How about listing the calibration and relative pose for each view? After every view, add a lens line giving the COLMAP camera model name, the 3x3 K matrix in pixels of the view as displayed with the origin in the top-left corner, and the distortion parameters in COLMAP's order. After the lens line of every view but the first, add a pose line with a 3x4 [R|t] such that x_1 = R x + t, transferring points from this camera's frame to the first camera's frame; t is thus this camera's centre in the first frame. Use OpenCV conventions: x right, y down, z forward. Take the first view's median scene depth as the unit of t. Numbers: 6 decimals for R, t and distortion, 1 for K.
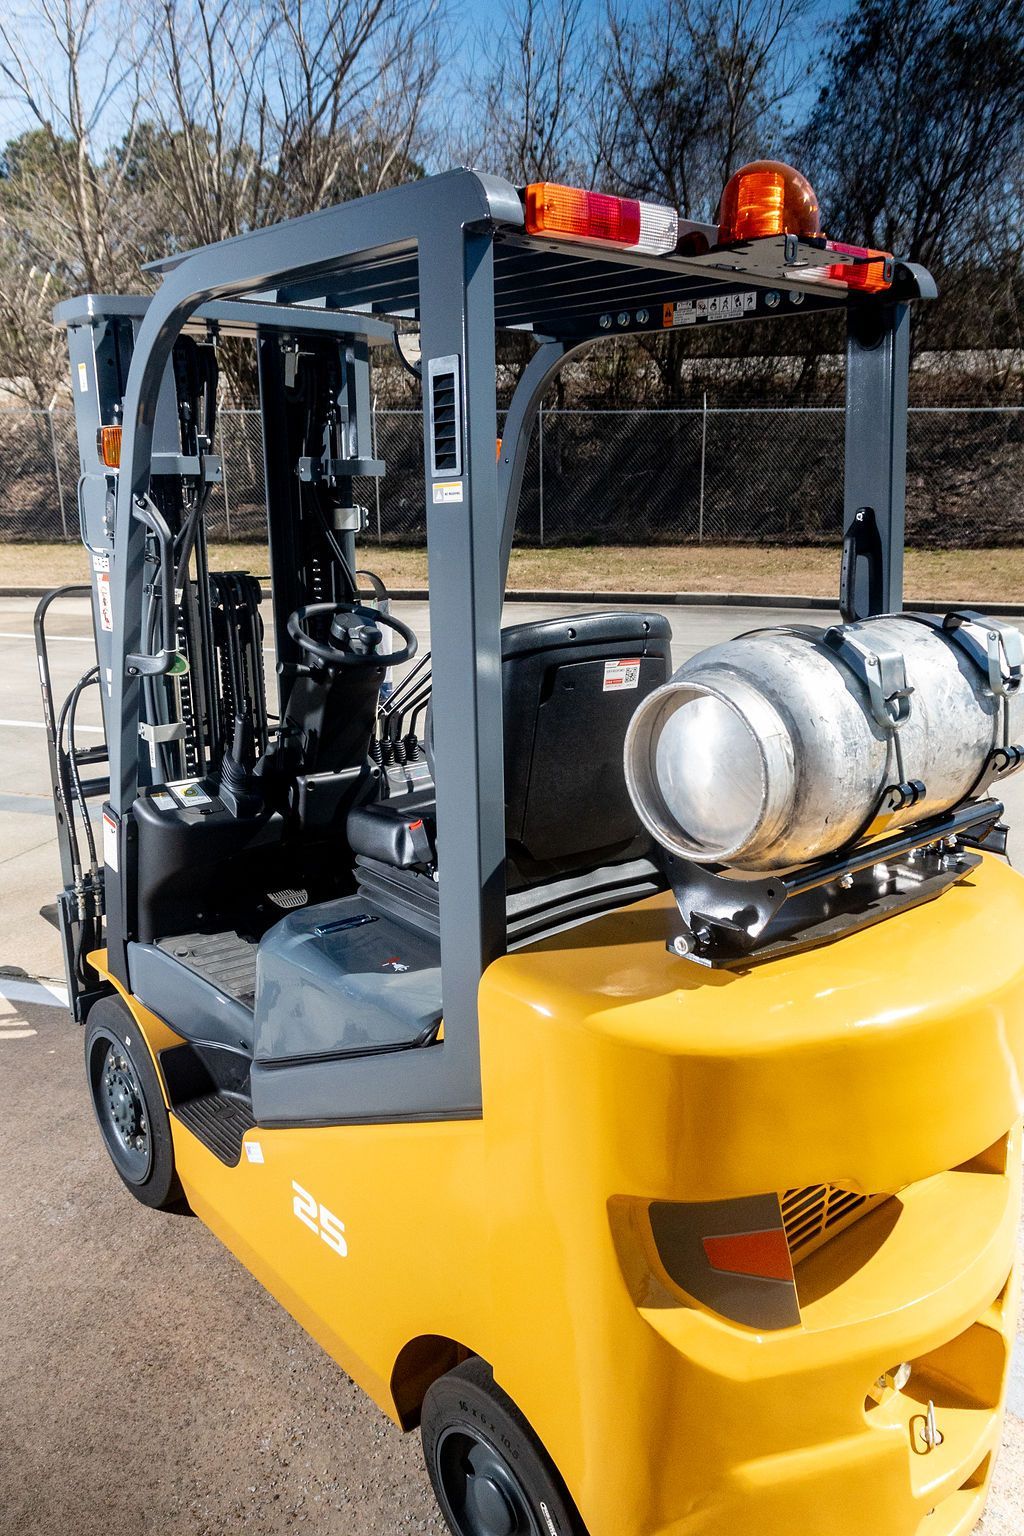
lens RADIAL K [[1153.2, 0, 512.0], [0, 1153.2, 768.0], [0, 0, 1]] dist [0.050053, -0.066257]
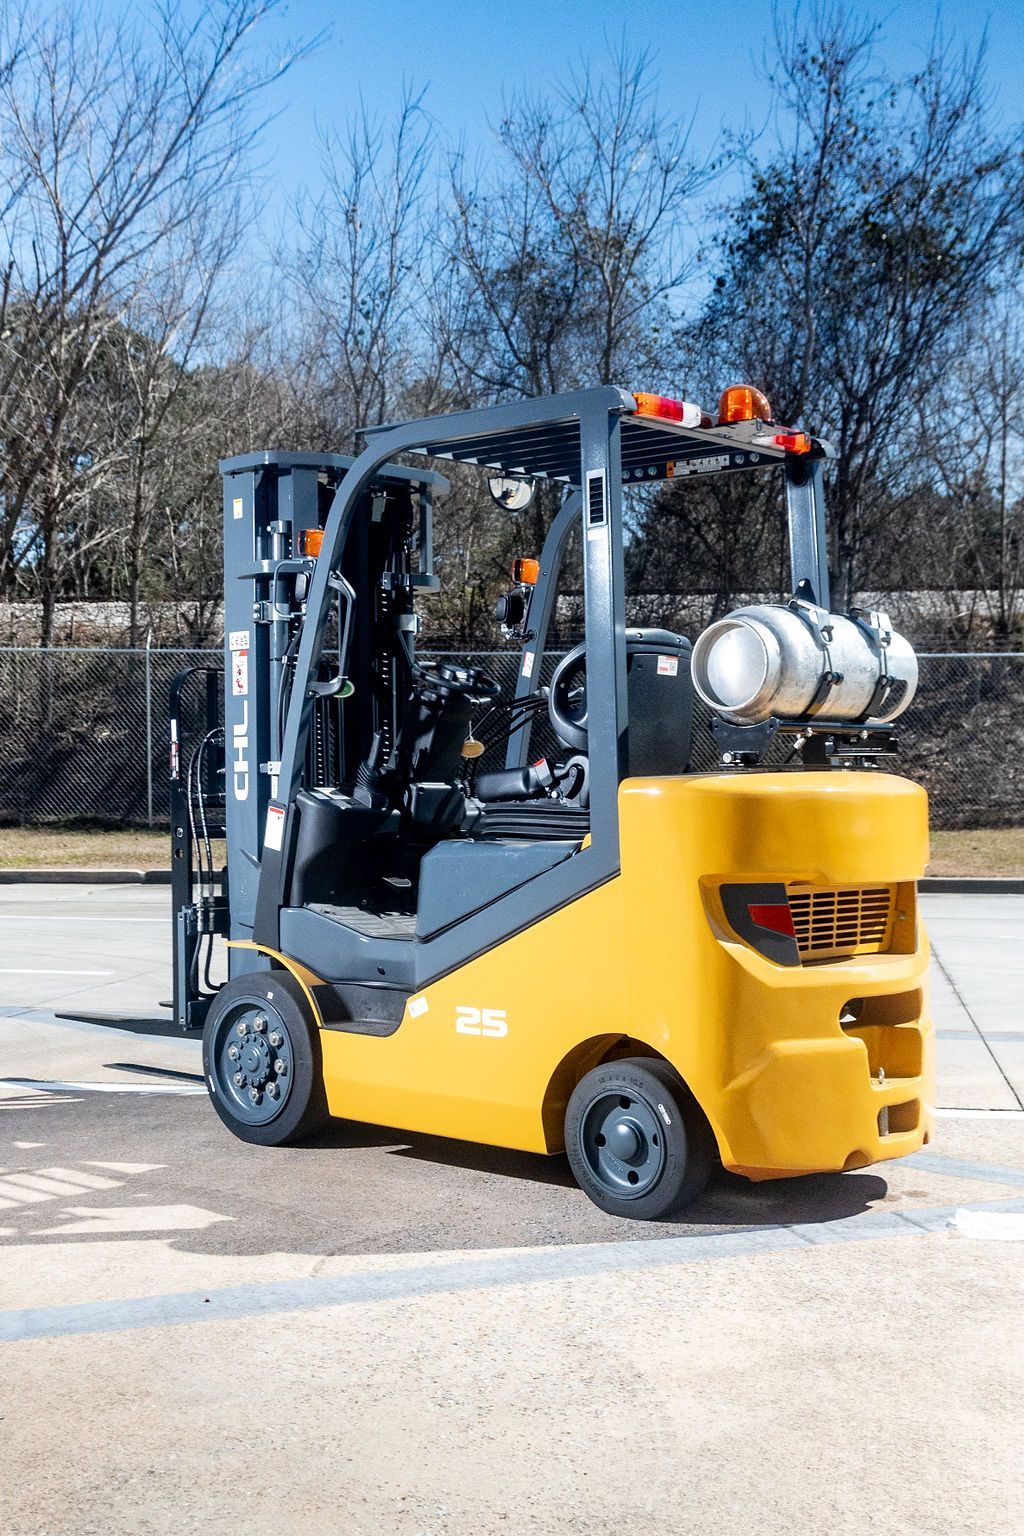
lens RADIAL K [[1847.9, 0, 512.0], [0, 1847.9, 768.0], [0, 0, 1]] dist [-0.005607, -0.013469]
pose [[0.991575, 0.000670, 0.129533, -0.042041], [0.032042, 0.967641, -0.250289, 0.064363], [-0.125509, 0.252330, 0.959467, -0.131309]]
